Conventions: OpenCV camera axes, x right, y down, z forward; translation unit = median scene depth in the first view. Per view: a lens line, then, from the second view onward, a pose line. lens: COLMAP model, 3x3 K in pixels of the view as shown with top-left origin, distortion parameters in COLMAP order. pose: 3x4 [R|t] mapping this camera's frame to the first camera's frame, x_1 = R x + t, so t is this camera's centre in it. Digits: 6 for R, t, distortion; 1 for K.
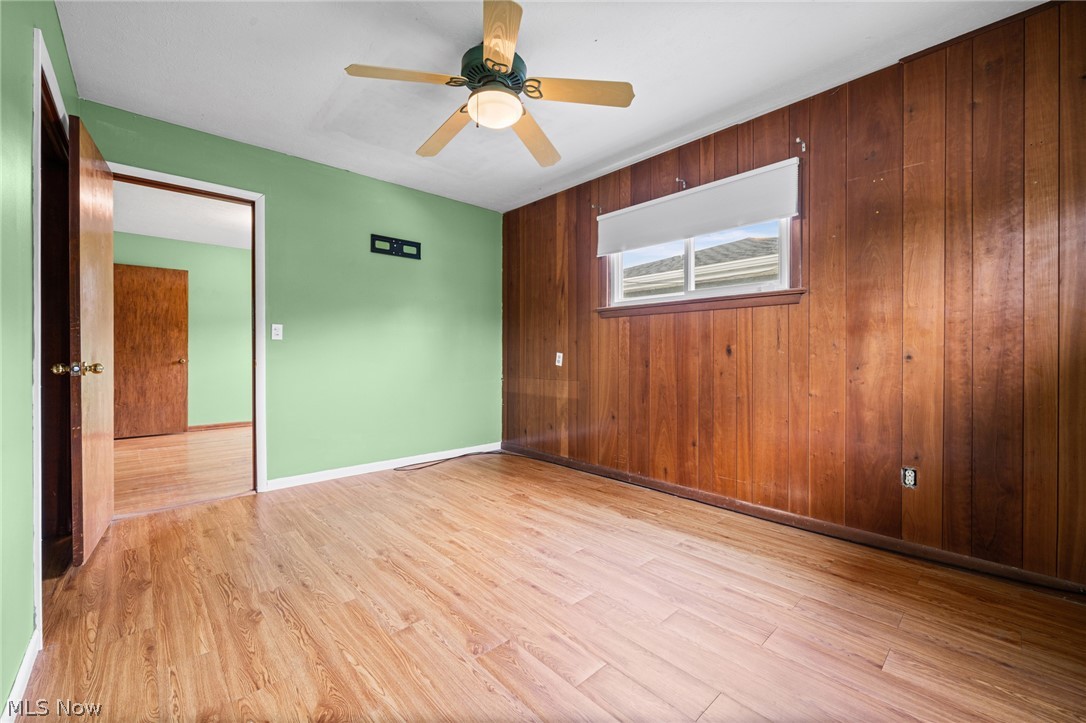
lens RADIAL K [[433.8, 0, 541.5], [0, 433.8, 356.7], [0, 0, 1]] dist [-0.002857, -0.000060]
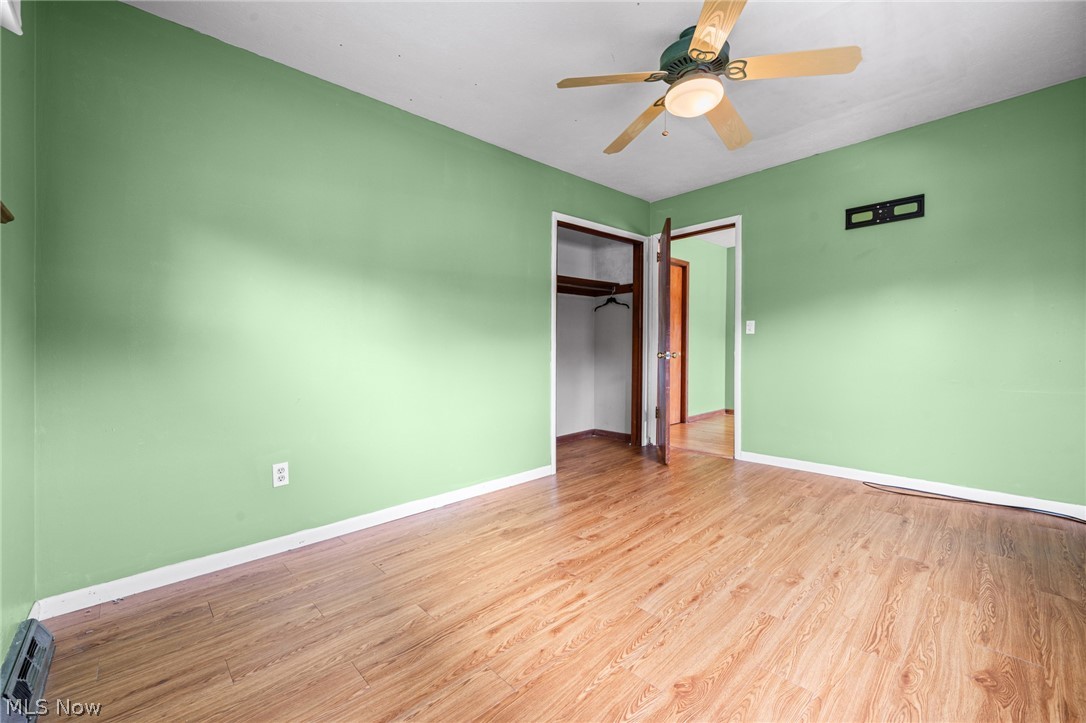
lens RADIAL K [[433.8, 0, 541.5], [0, 433.8, 356.7], [0, 0, 1]] dist [-0.002857, -0.000060]
pose [[0.029038, 0.019311, -0.999392, 0.713397], [0.003806, 0.999804, 0.019429, -0.004065], [0.999571, -0.004368, 0.028958, 0.530983]]
